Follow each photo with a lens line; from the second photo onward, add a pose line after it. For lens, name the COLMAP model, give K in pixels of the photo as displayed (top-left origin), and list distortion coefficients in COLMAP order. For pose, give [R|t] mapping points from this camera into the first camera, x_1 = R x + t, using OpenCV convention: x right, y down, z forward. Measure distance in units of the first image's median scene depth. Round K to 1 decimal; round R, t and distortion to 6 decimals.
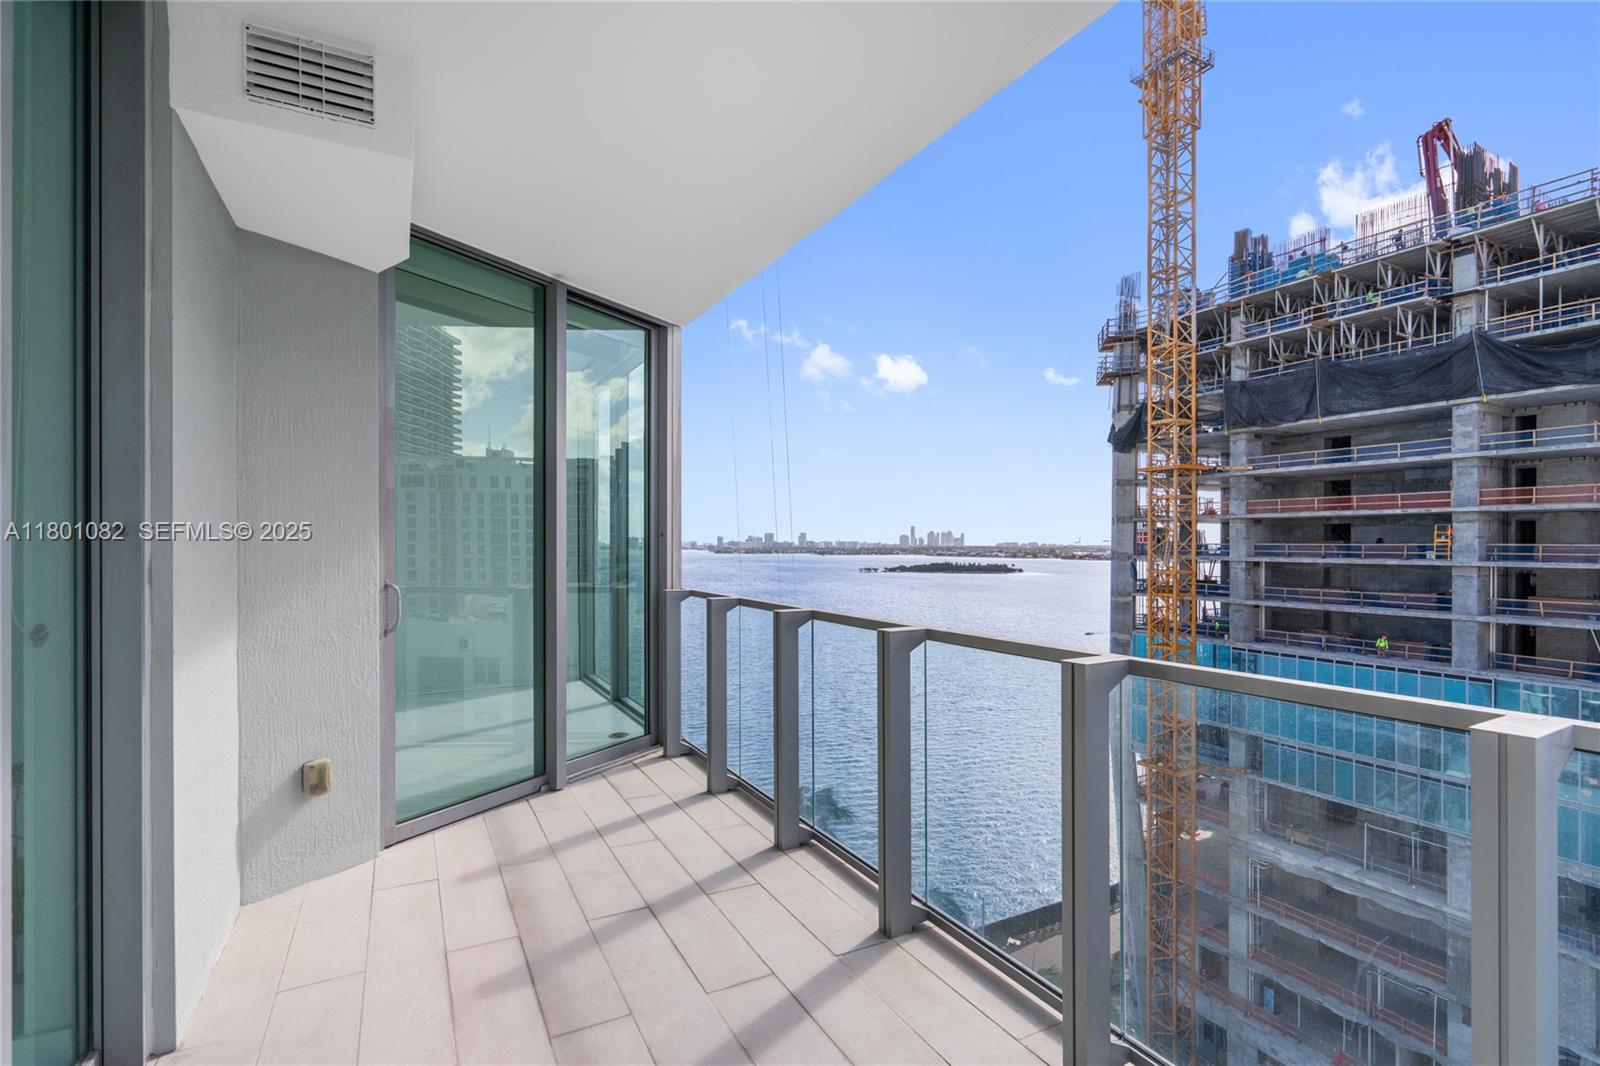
lens RADIAL K [[726.0, 0, 809.0], [0, 726.0, 543.5], [0, 0, 1]] dist [-0.005251, 0.003479]
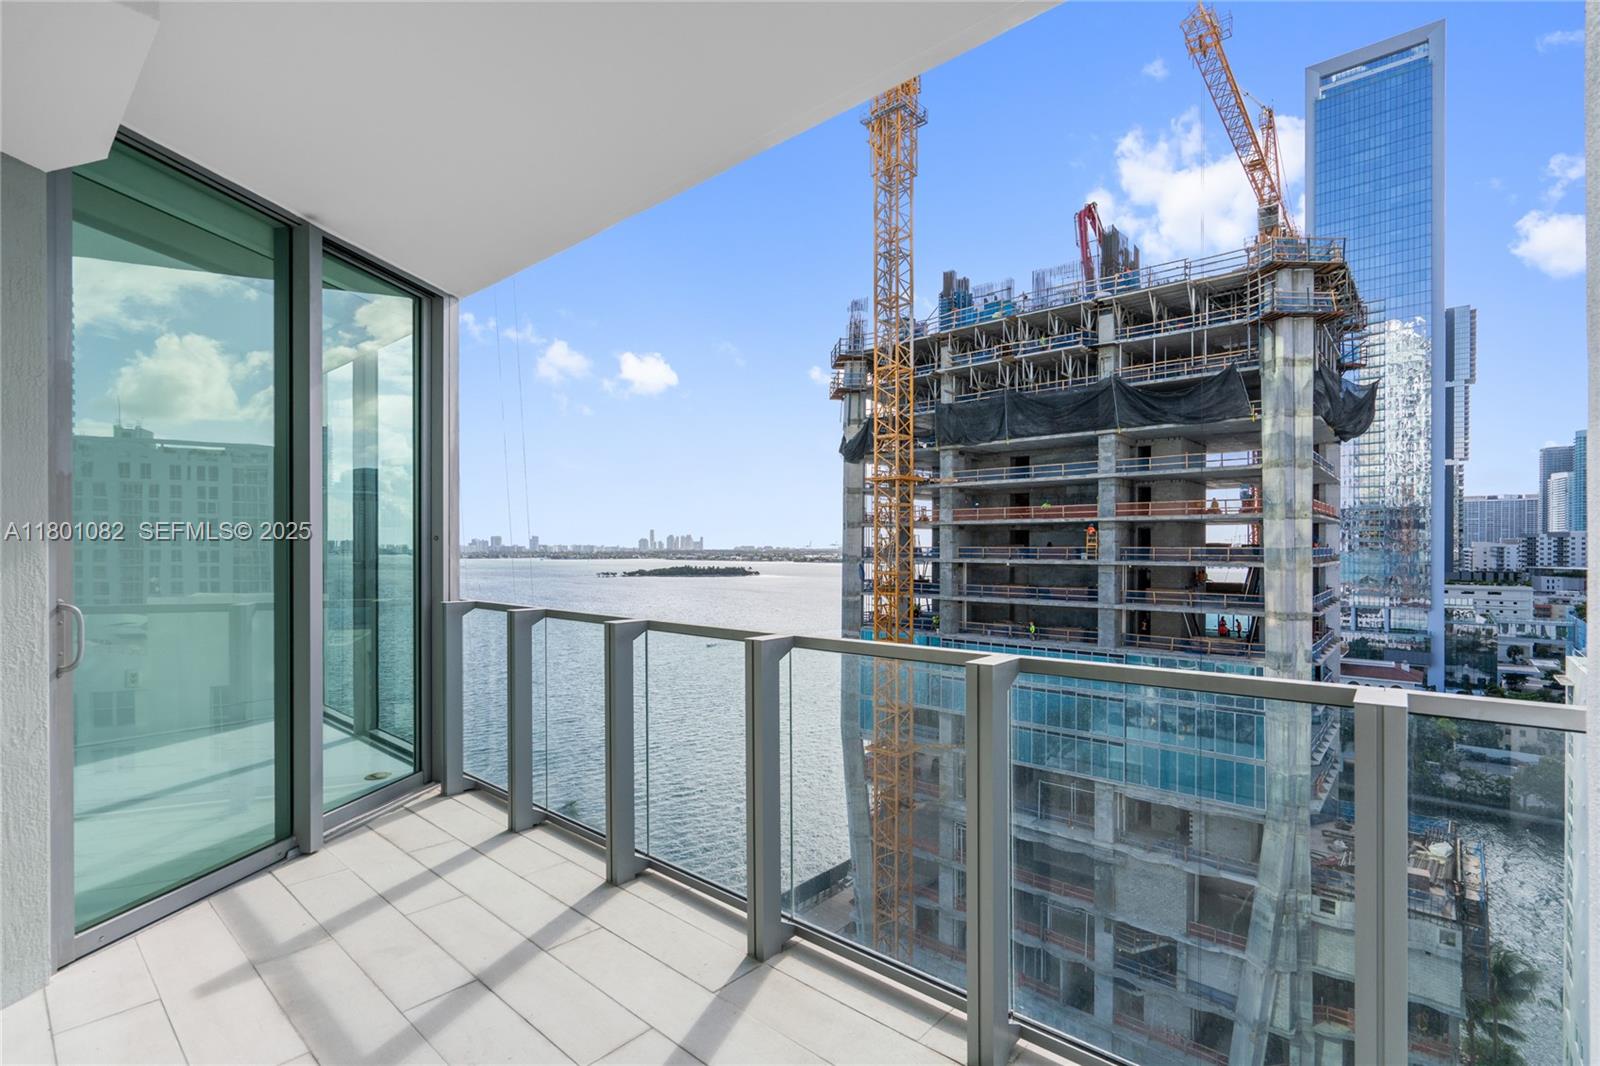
lens RADIAL K [[726.0, 0, 800.1], [0, 726.0, 550.1], [0, 0, 1]] dist [-0.005251, 0.003479]
pose [[0.941146, -0.002499, 0.337992, -0.009536], [0.001054, 0.999990, 0.004458, -0.000128], [-0.338000, -0.003839, 0.941138, 0.005010]]
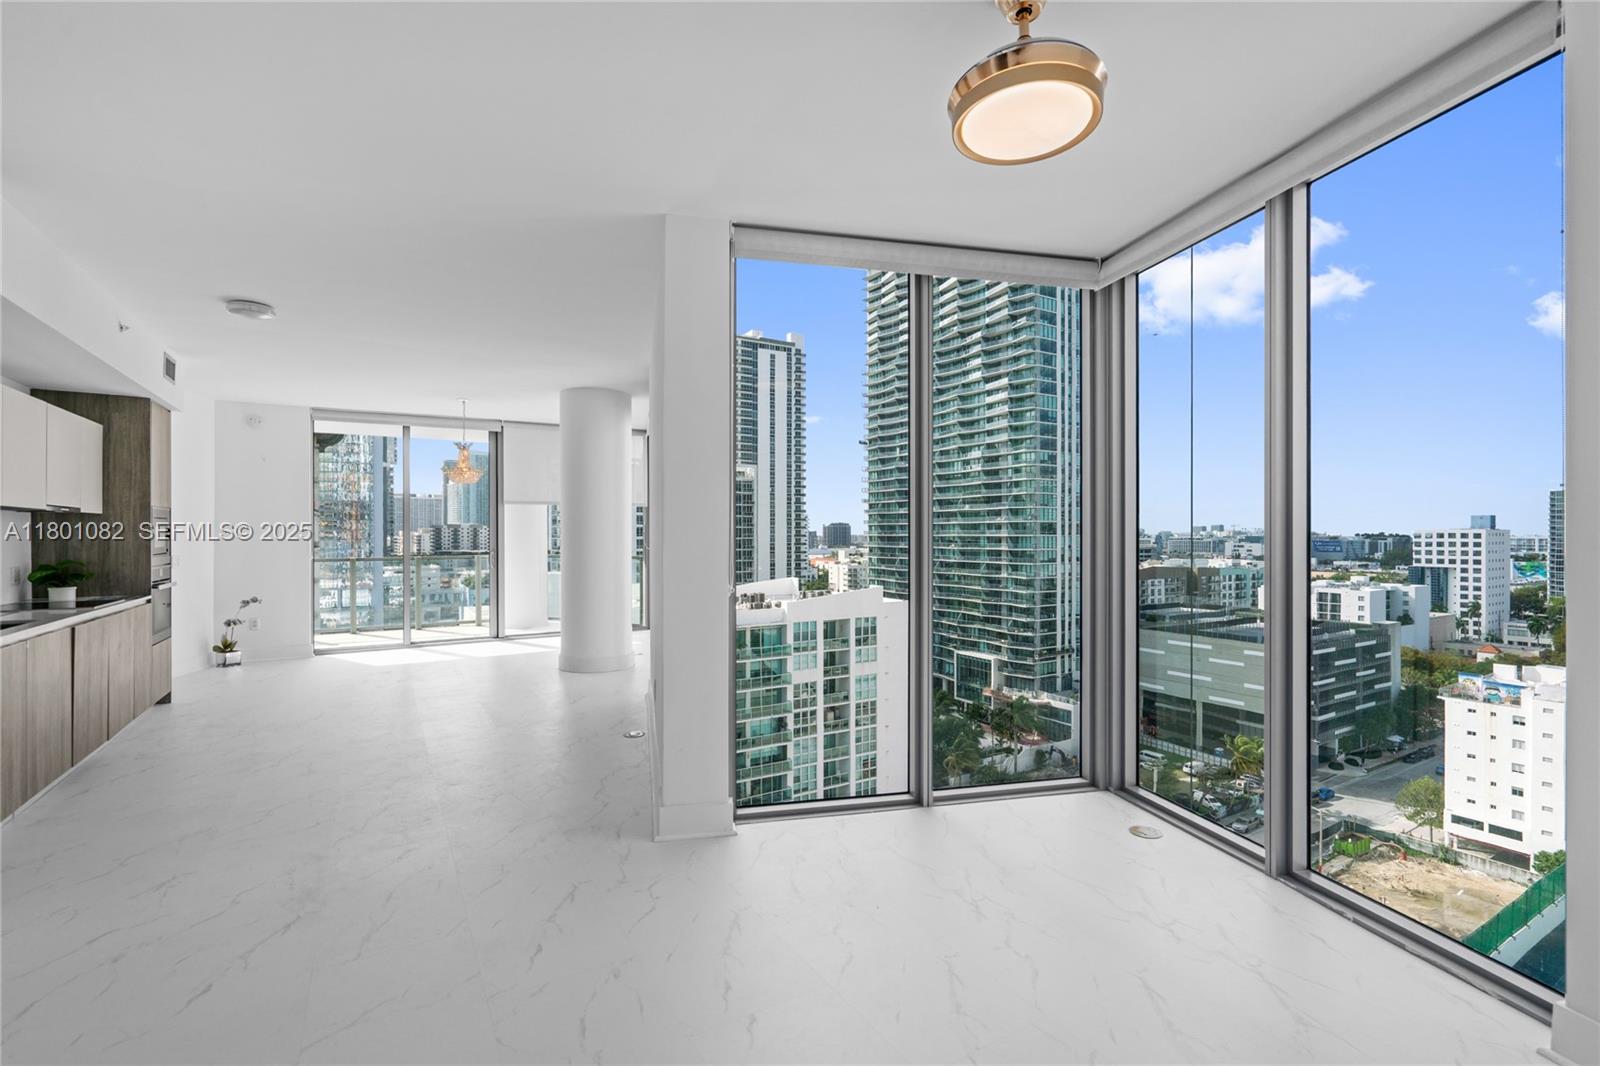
lens RADIAL K [[726.0, 0, 803.4], [0, 726.0, 539.4], [0, 0, 1]] dist [-0.005251, 0.003479]
pose [[-0.032802, -0.007180, 0.999436, -0.286101], [0.000024, 0.999974, 0.007184, -0.003314], [-0.999462, 0.000260, -0.032801, -0.093240]]
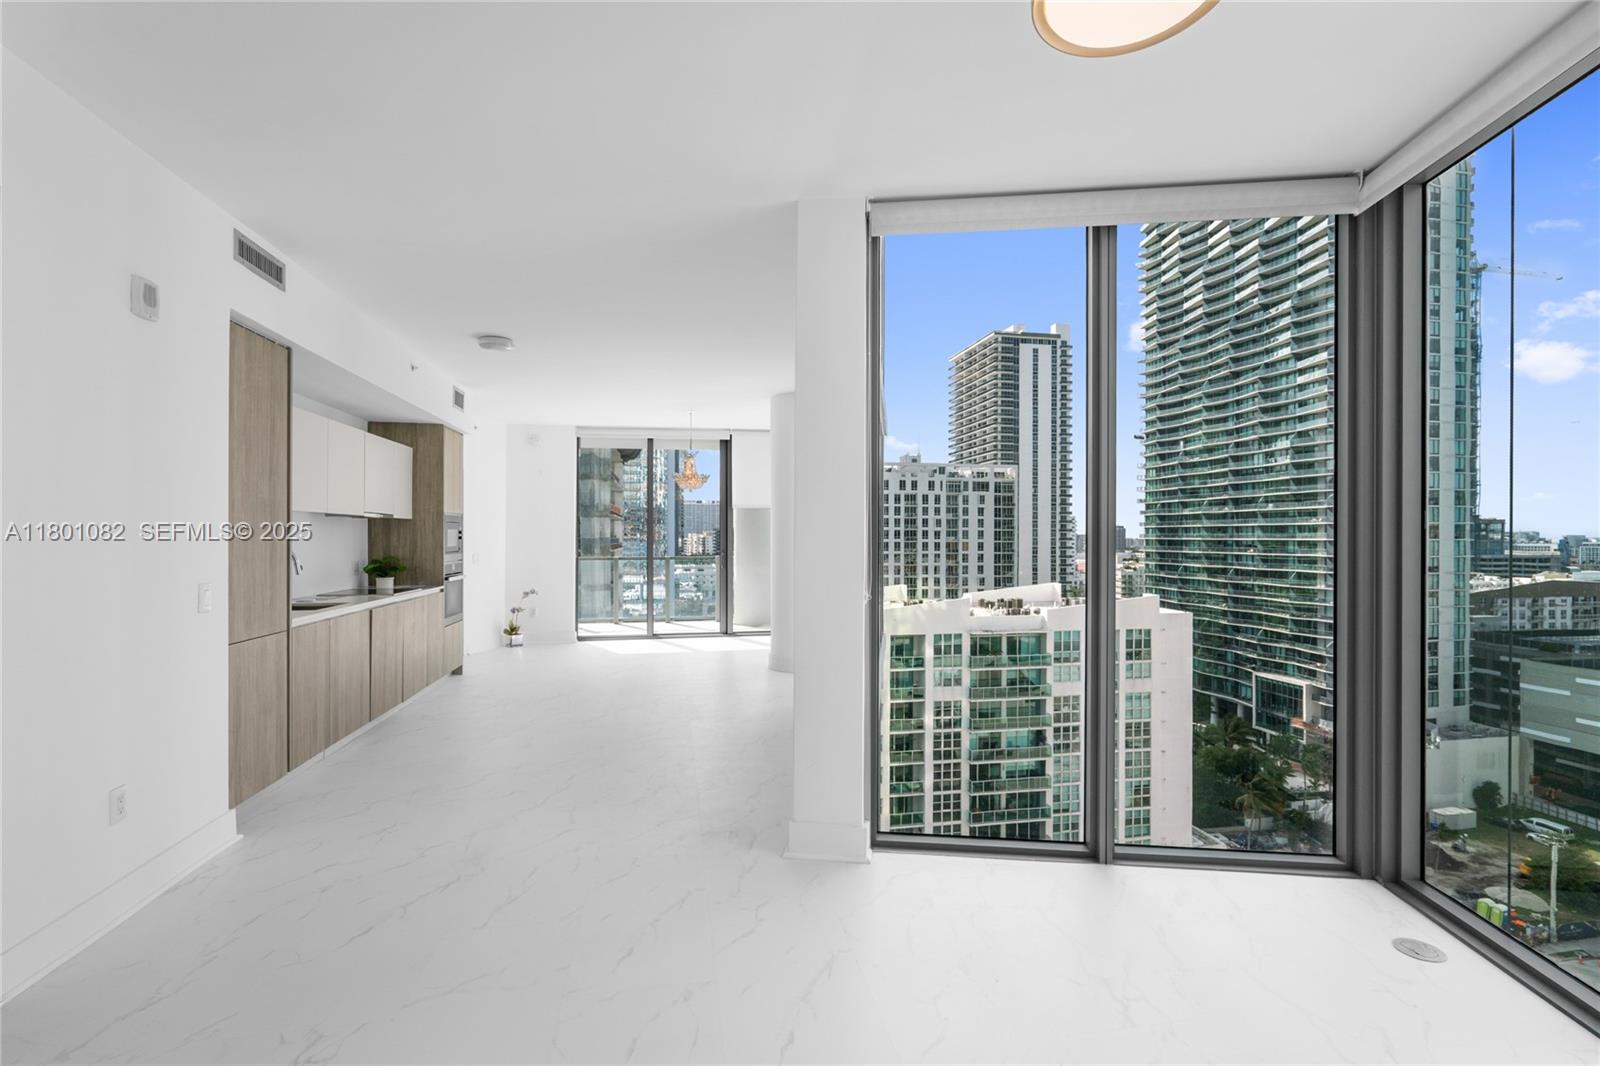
lens RADIAL K [[726.0, 0, 803.0], [0, 726.0, 540.2], [0, 0, 1]] dist [-0.005251, 0.003479]
pose [[0.315777, -0.004039, 0.948825, -0.274795], [-0.002492, 0.999984, 0.005086, -0.003262], [-0.948830, -0.003970, 0.315762, -0.109679]]
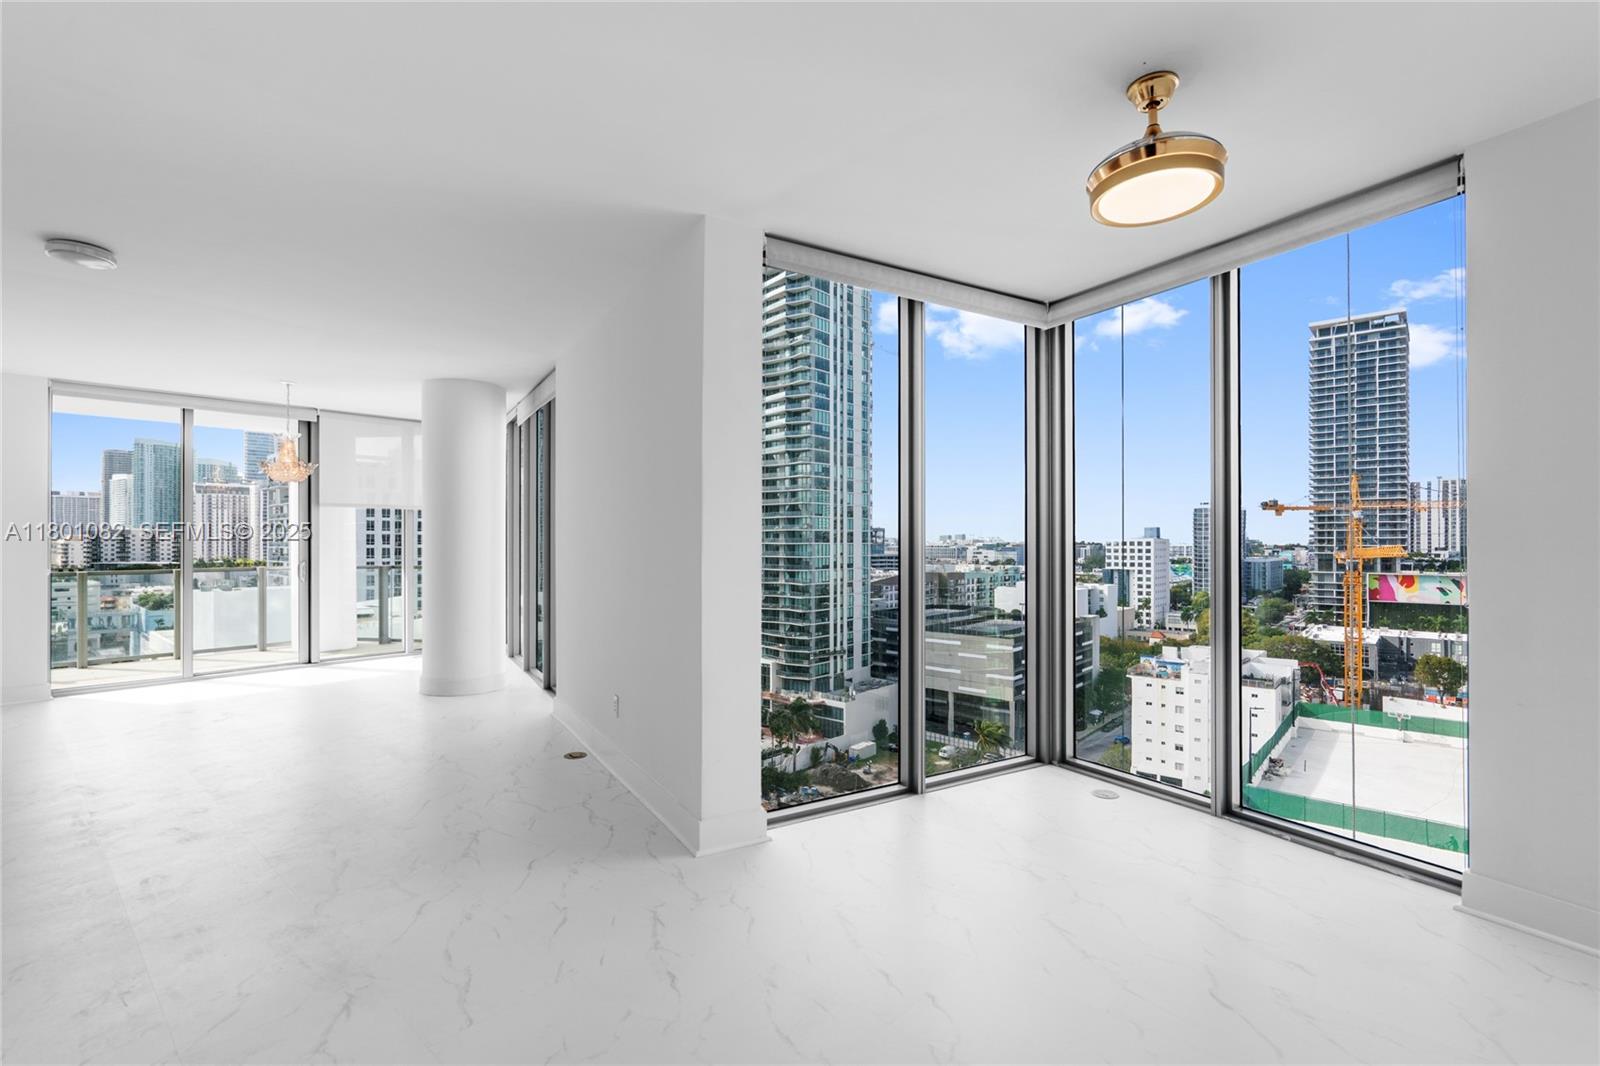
lens RADIAL K [[726.0, 0, 805.5], [0, 726.0, 544.6], [0, 0, 1]] dist [-0.005251, 0.003479]
pose [[-0.336911, -0.003073, 0.941531, -0.282009], [-0.000366, 0.999995, 0.003133, -0.003169], [-0.941536, 0.000711, -0.336911, -0.054238]]
